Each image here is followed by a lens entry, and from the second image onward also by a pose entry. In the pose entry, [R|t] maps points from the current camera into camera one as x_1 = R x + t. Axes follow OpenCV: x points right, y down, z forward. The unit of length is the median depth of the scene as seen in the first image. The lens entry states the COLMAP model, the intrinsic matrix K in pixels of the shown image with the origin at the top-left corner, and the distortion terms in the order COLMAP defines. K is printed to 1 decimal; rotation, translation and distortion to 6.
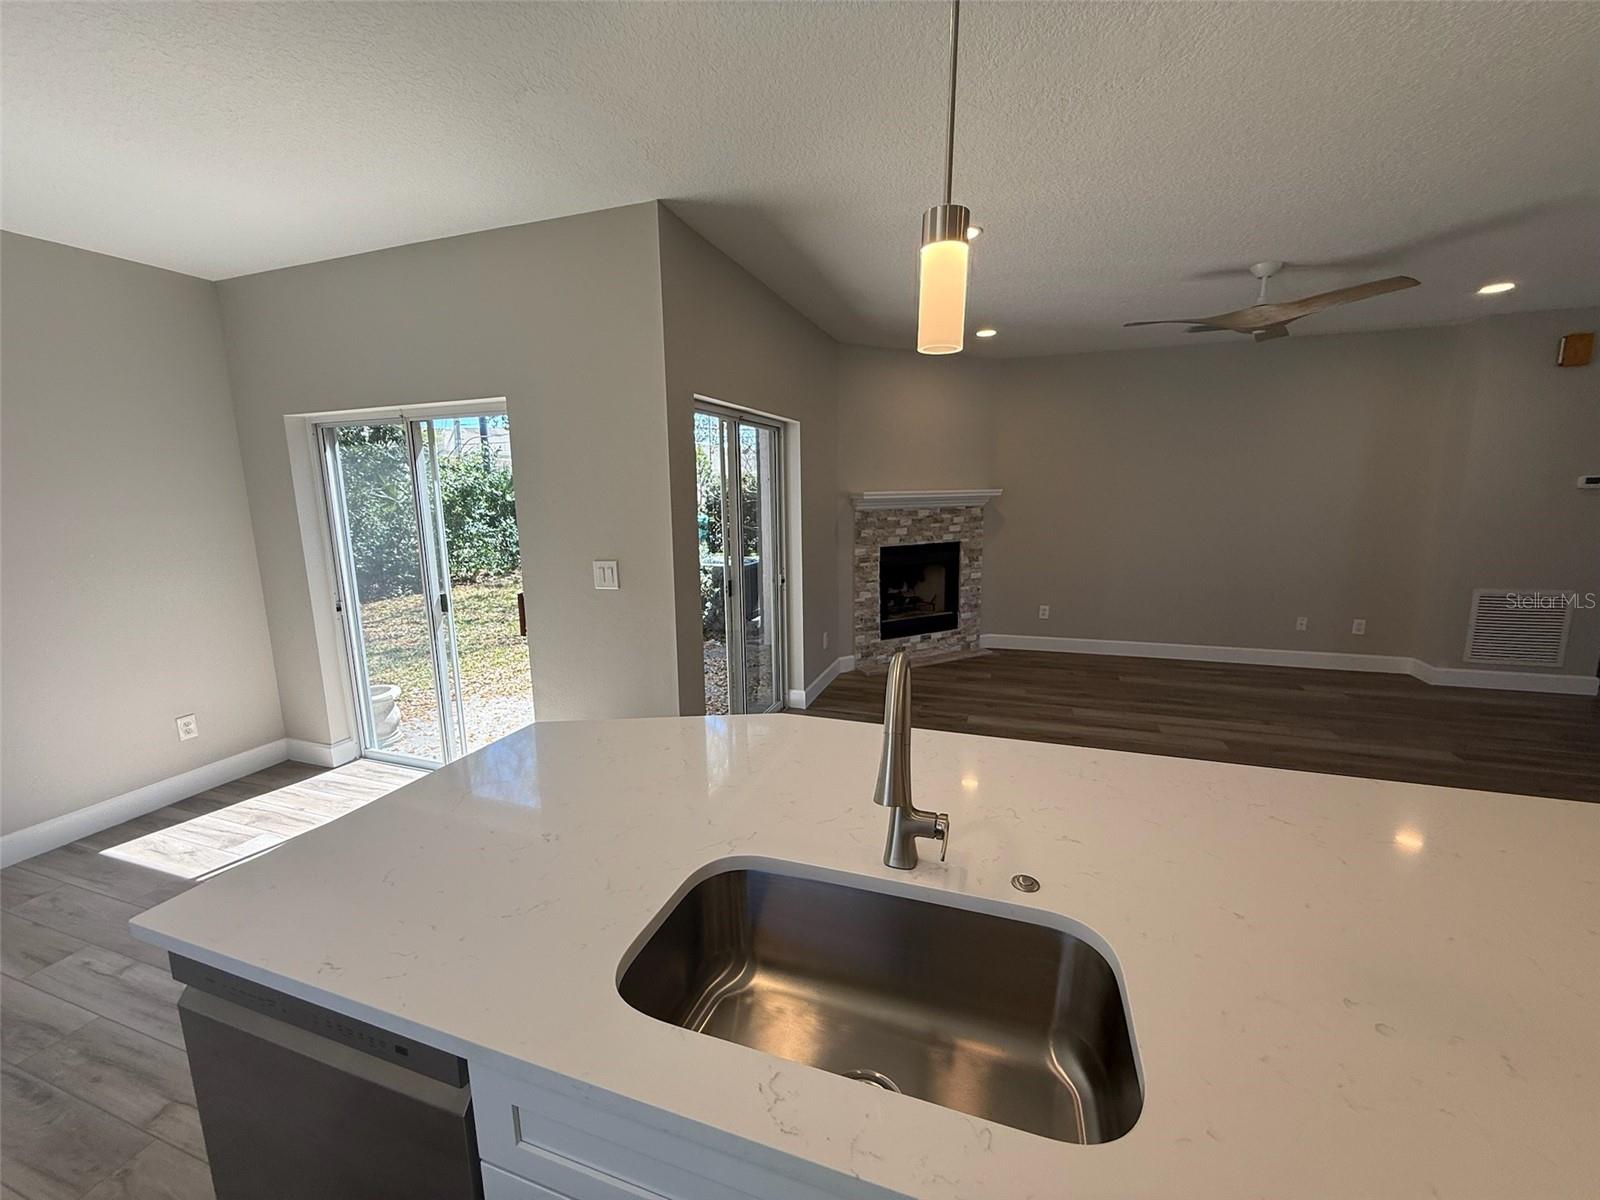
lens RADIAL K [[636.8, 0, 794.9], [0, 636.8, 595.2], [0, 0, 1]] dist [0.000857, -0.001092]
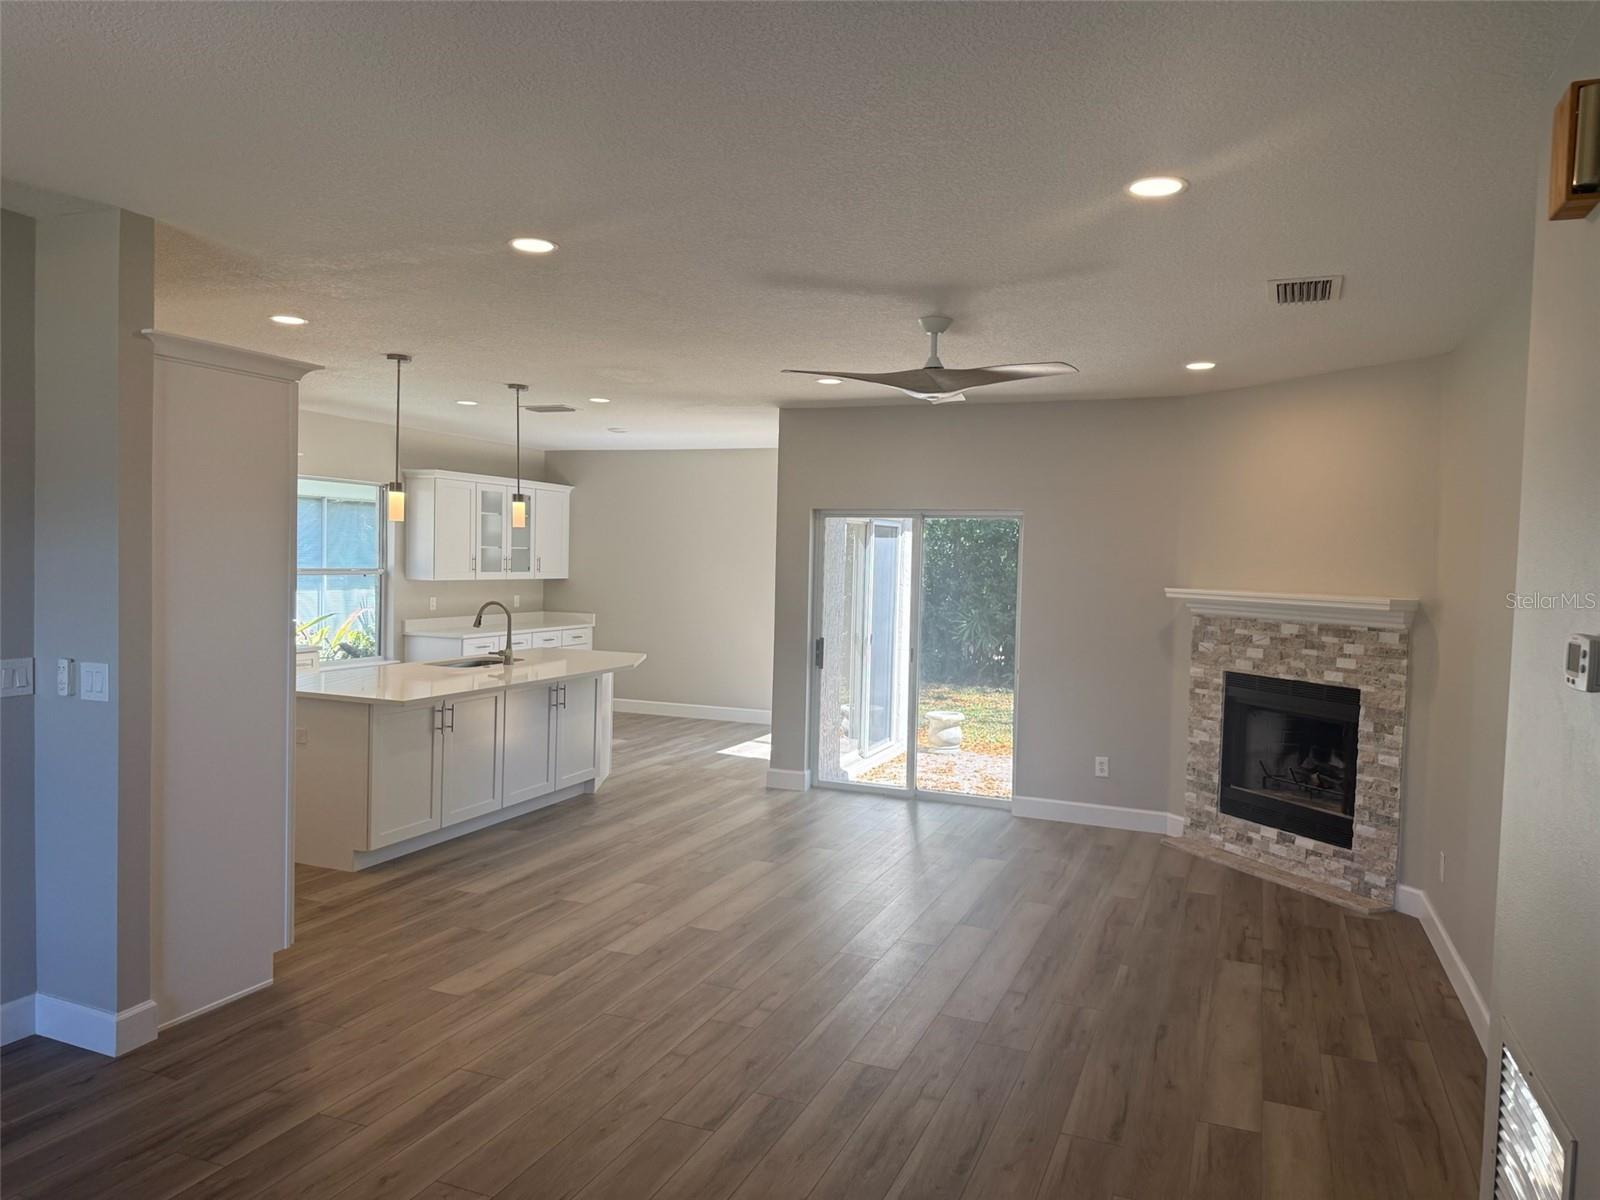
lens RADIAL K [[1122.3, 0, 790.9], [0, 1122.3, 613.5], [0, 0, 1]] dist [0.069443, -0.083869]
pose [[-0.058731, 0.067352, -0.995999, 1.330853], [-0.191350, 0.978461, 0.077449, -0.137850], [0.979763, 0.195133, -0.044579, 0.580523]]
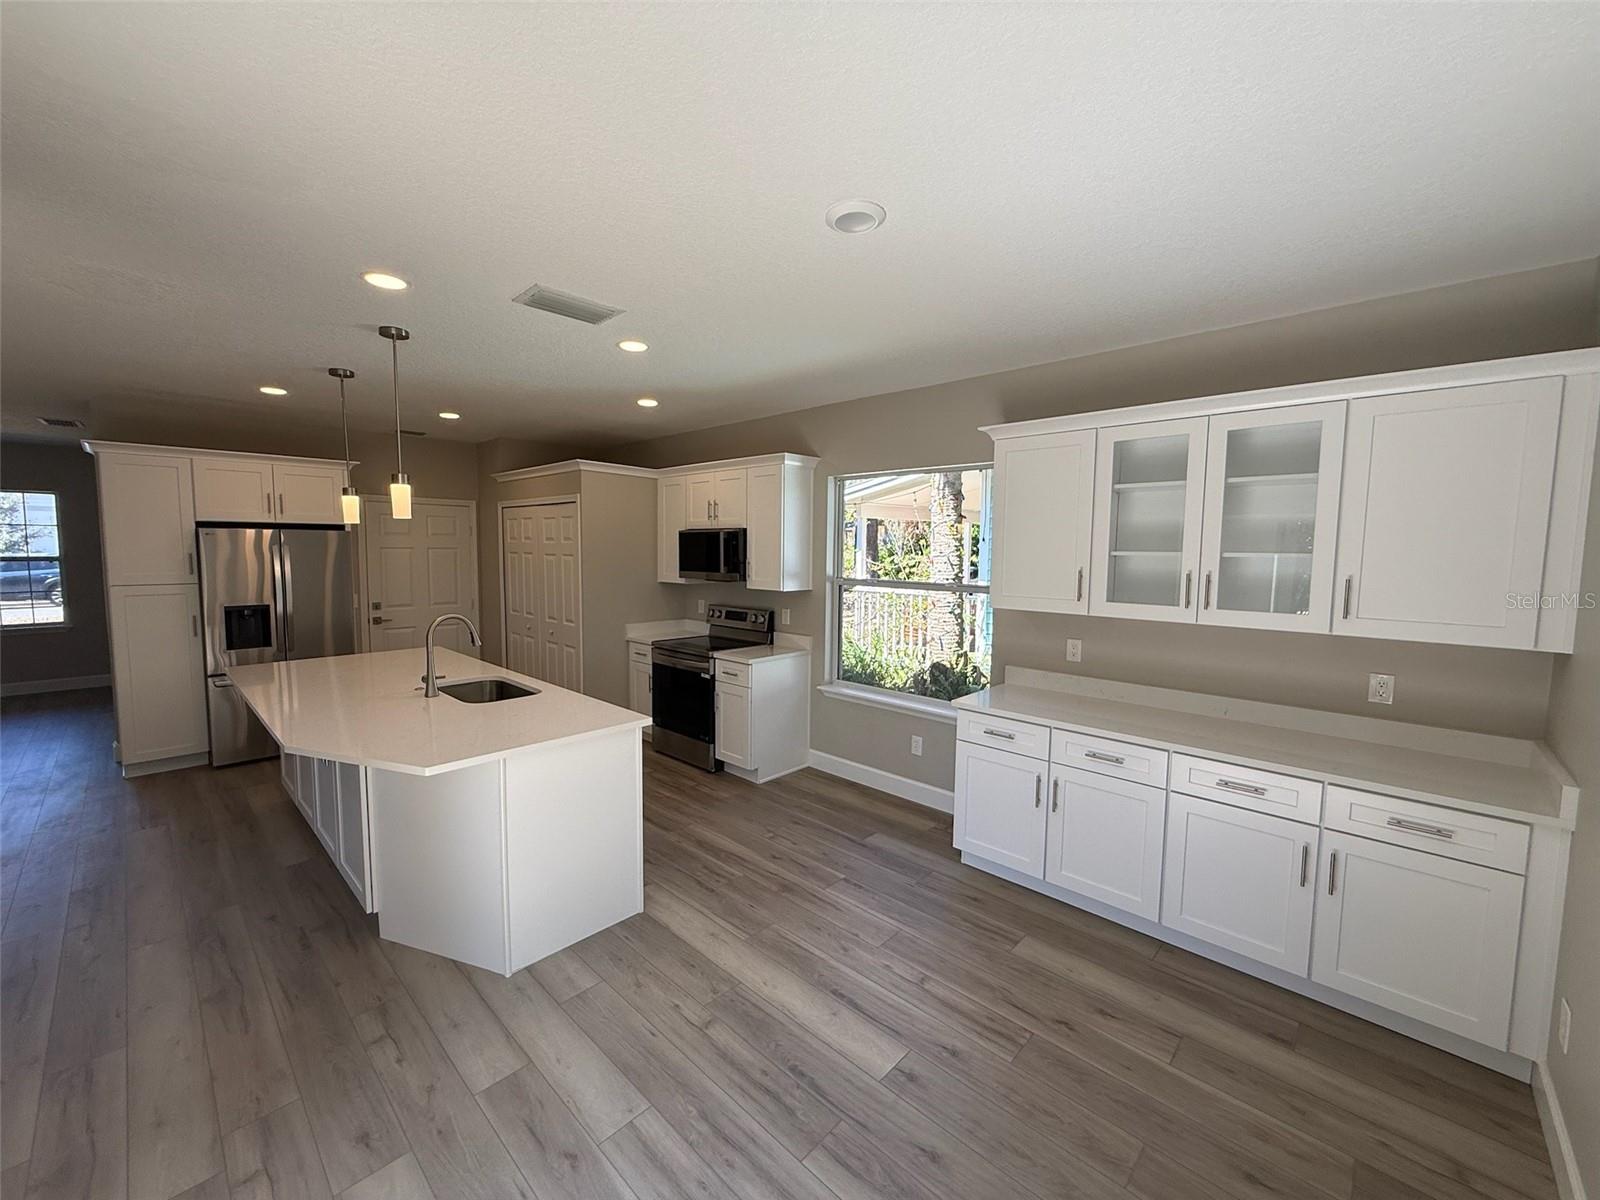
lens RADIAL K [[636.8, 0, 799.2], [0, 636.8, 597.5], [0, 0, 1]] dist [0.000857, -0.001092]
pose [[-0.912532, -0.025705, 0.408197, -0.507164], [0.072158, 0.972251, 0.222535, -0.105534], [-0.402590, 0.232525, -0.885355, 0.567420]]
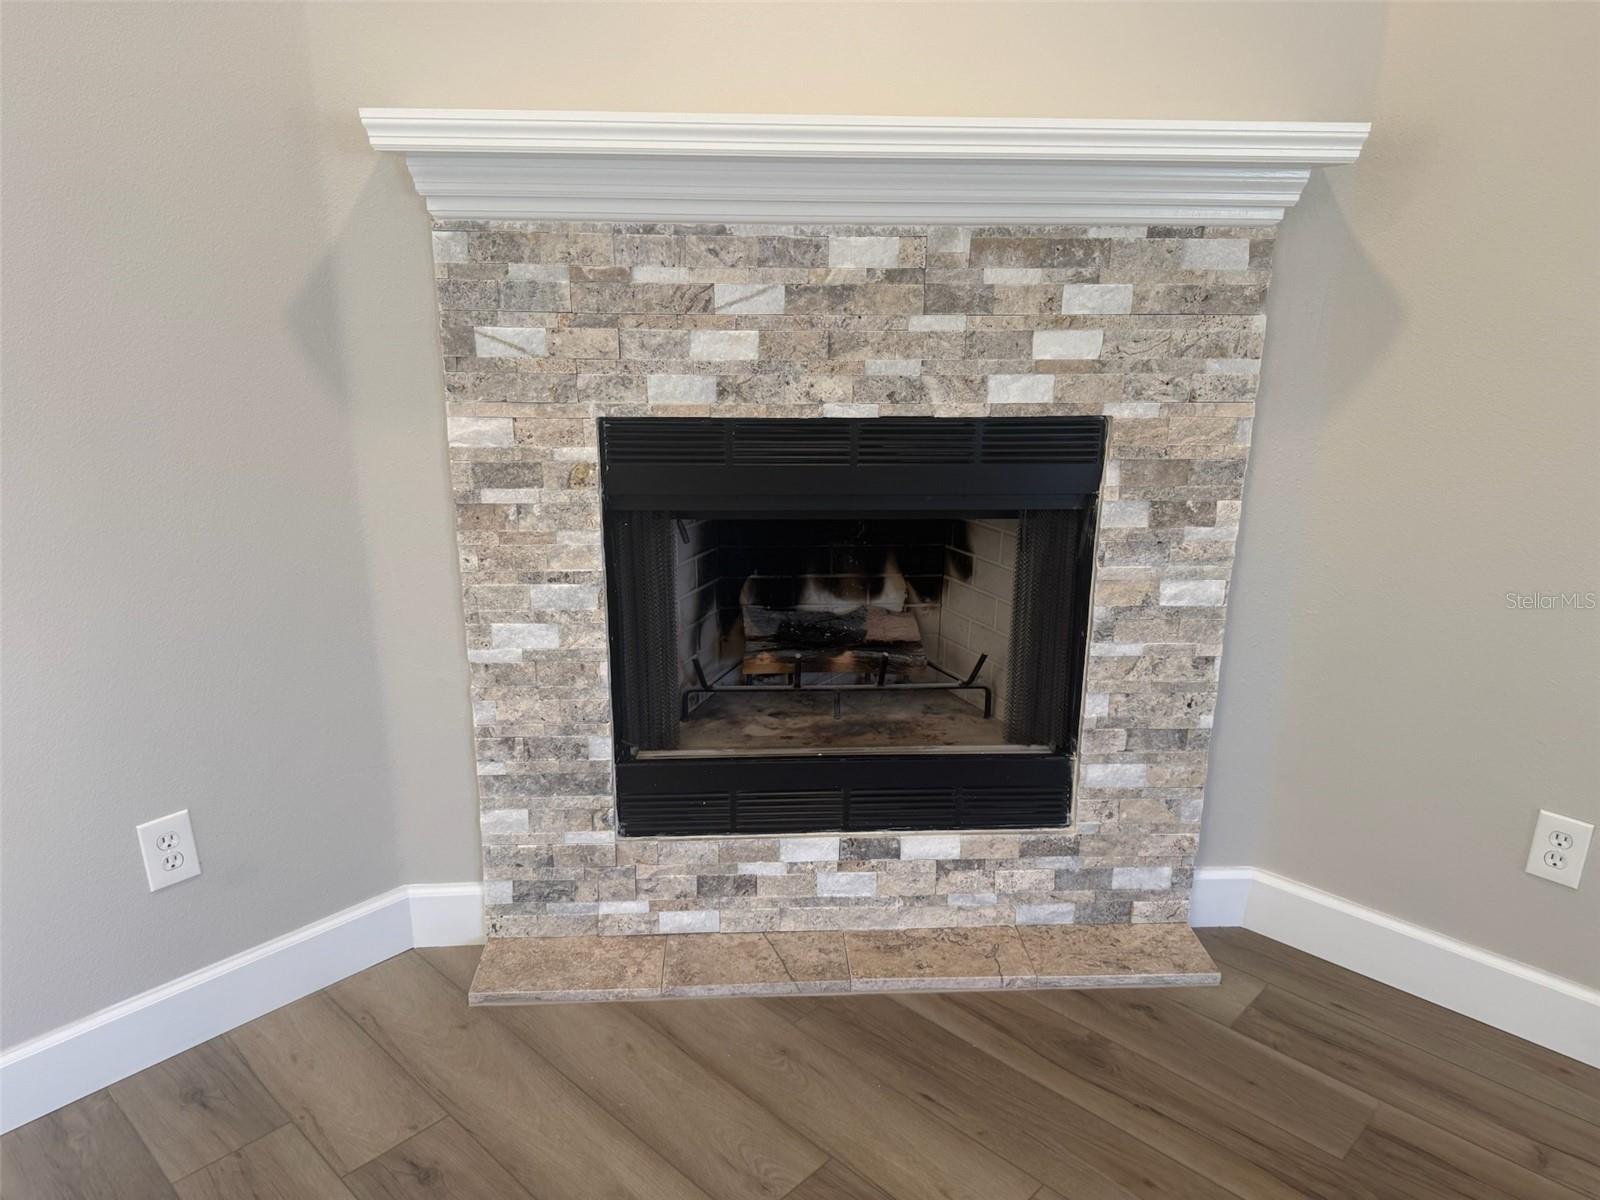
lens RADIAL K [[1122.3, 0, 791.9], [0, 1122.3, 592.9], [0, 0, 1]] dist [0.069443, -0.083869]
pose [[0.910147, 0.144862, -0.388133, 0.332310], [-0.091544, 0.984038, 0.152606, -0.079409], [0.404044, -0.103363, 0.908881, 0.679784]]
